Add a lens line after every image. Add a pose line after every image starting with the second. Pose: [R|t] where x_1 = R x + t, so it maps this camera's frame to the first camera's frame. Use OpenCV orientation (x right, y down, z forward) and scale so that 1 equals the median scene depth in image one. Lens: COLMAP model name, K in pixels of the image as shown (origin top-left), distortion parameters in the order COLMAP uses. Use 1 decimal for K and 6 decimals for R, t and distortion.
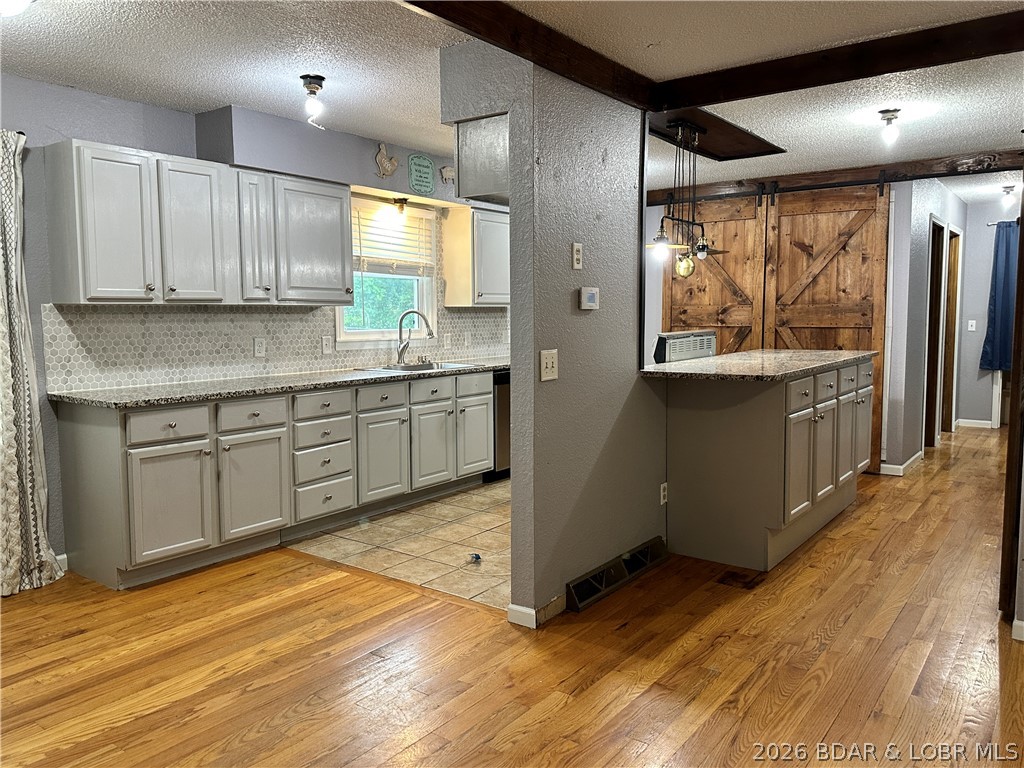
lens RADIAL K [[761.4, 0, 511.7], [0, 761.4, 378.0], [0, 0, 1]] dist [0.108039, -0.143711]
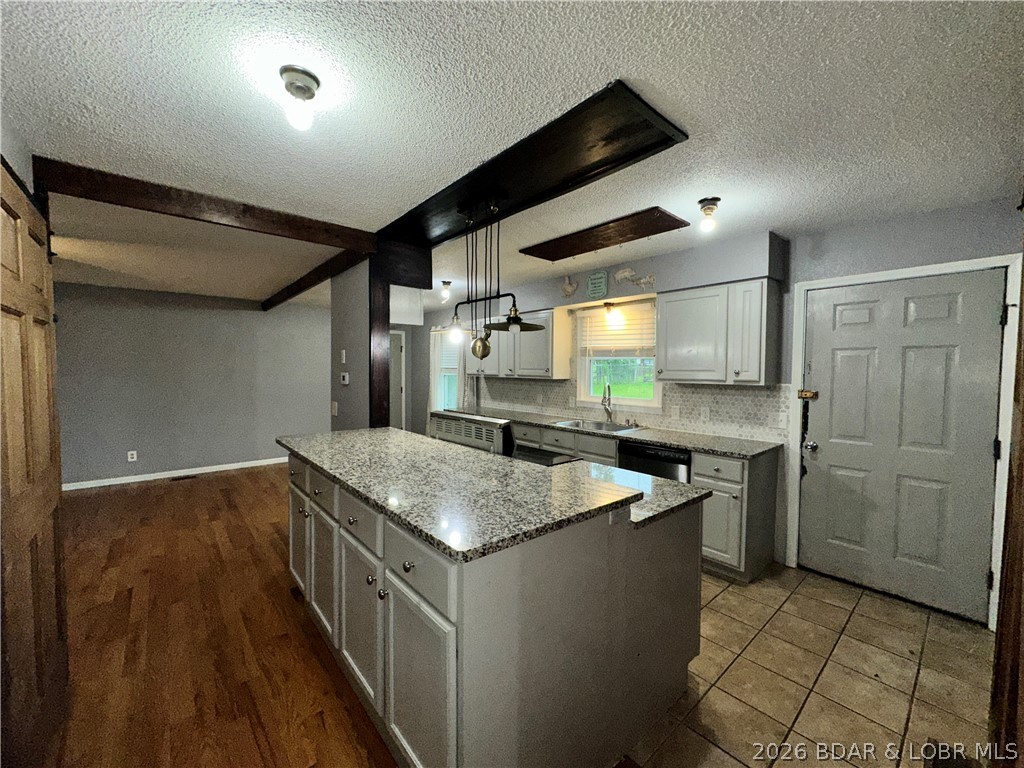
lens RADIAL K [[407.4, 0, 512.0], [0, 407.4, 384.0], [0, 0, 1]] dist [-0.000182, 0.000285]
pose [[-0.215721, 0.040273, -0.975624, 0.784996], [-0.092076, 0.993858, 0.061384, -0.150122], [0.972104, 0.103074, -0.210688, 1.275755]]
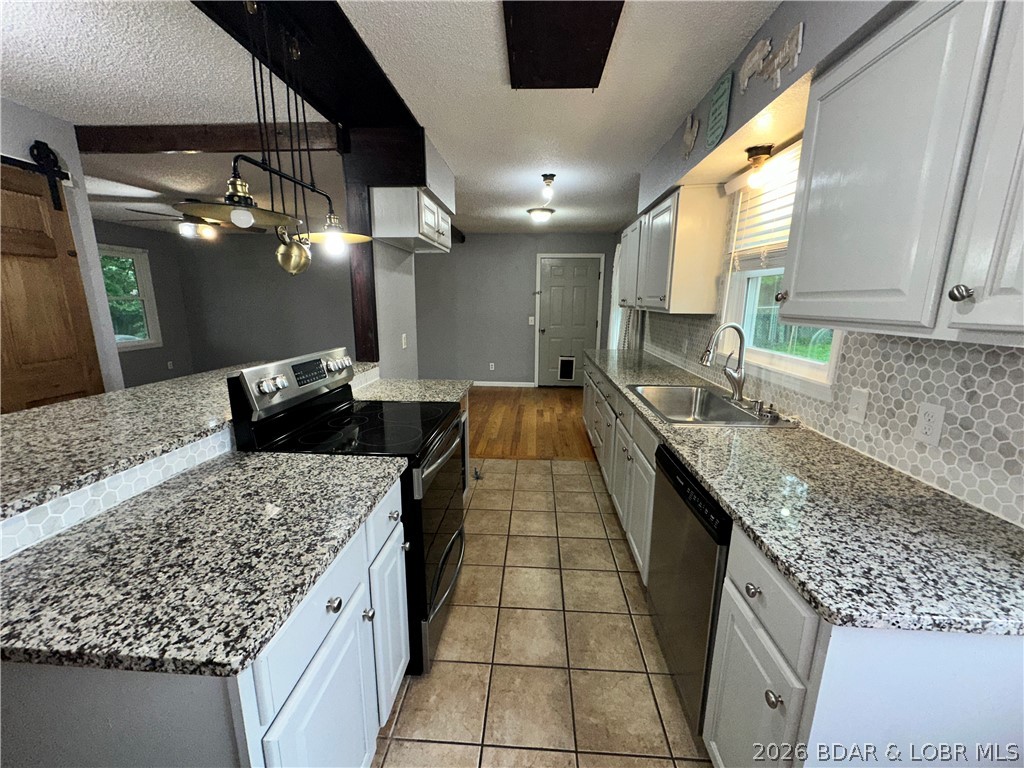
lens RADIAL K [[407.4, 0, 512.0], [0, 407.4, 384.0], [0, 0, 1]] dist [-0.000182, 0.000285]
pose [[-0.835856, 0.108395, -0.538140, 0.297433], [-0.054455, 0.959103, 0.277769, -0.164003], [0.546241, 0.261479, -0.795770, 1.543401]]
